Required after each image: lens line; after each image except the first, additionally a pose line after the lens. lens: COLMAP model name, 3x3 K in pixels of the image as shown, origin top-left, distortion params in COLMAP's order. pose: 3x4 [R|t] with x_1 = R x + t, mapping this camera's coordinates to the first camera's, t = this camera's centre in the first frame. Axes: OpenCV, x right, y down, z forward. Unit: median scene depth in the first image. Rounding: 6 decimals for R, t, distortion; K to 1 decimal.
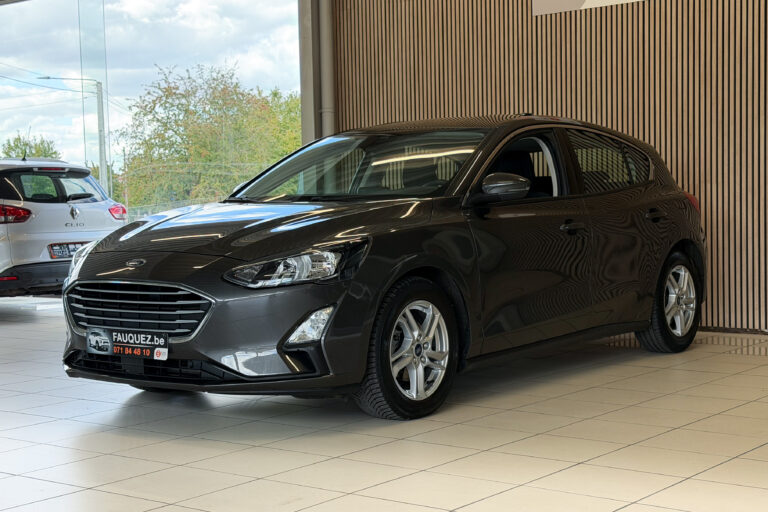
lens RADIAL K [[1205.2, 0, 382.3], [0, 1205.2, 260.7], [0, 0, 1]] dist [0.144857, 0.000000]
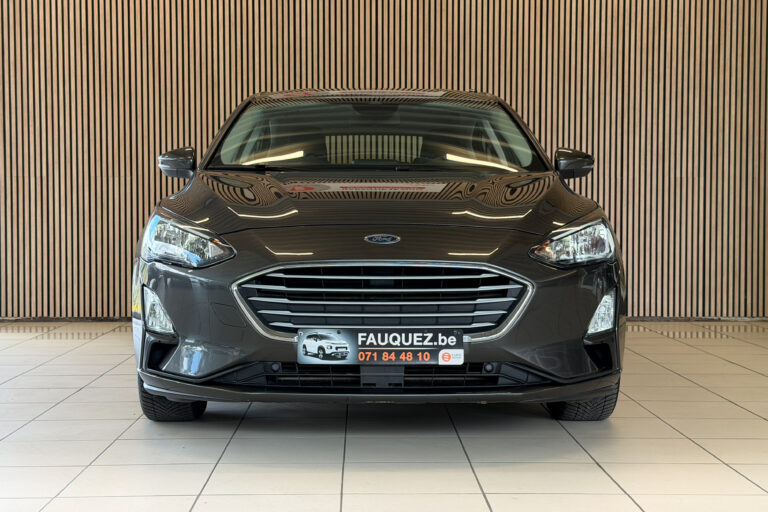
lens RADIAL K [[1205.2, 0, 377.4], [0, 1205.2, 256.0], [0, 0, 1]] dist [0.144857, 0.000000]
pose [[0.788833, -0.000679, 0.614608, -0.672308], [0.014973, 0.999724, -0.018112, 0.026274], [-0.614426, 0.023490, 0.788625, 0.424379]]
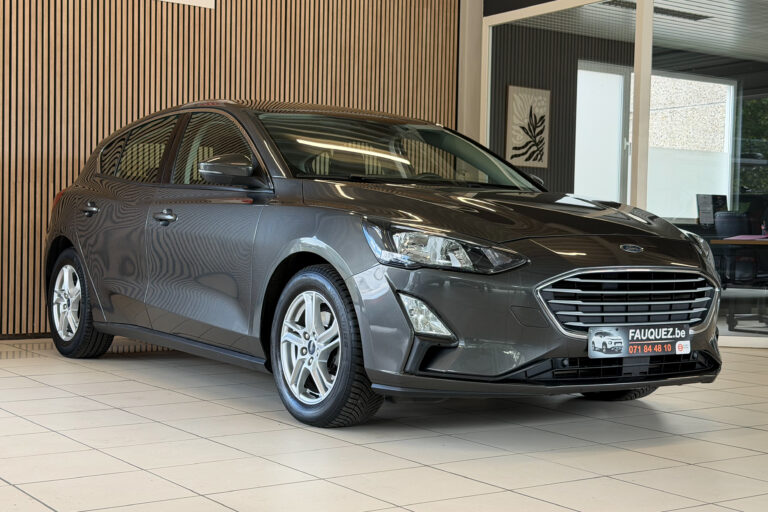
lens RADIAL K [[1205.2, 0, 382.8], [0, 1205.2, 255.5], [0, 0, 1]] dist [0.144857, 0.000000]
pose [[0.288557, 0.010282, 0.957408, -1.103814], [0.025435, 0.999507, -0.018400, 0.018827], [-0.957125, 0.029661, 0.288153, 0.935350]]
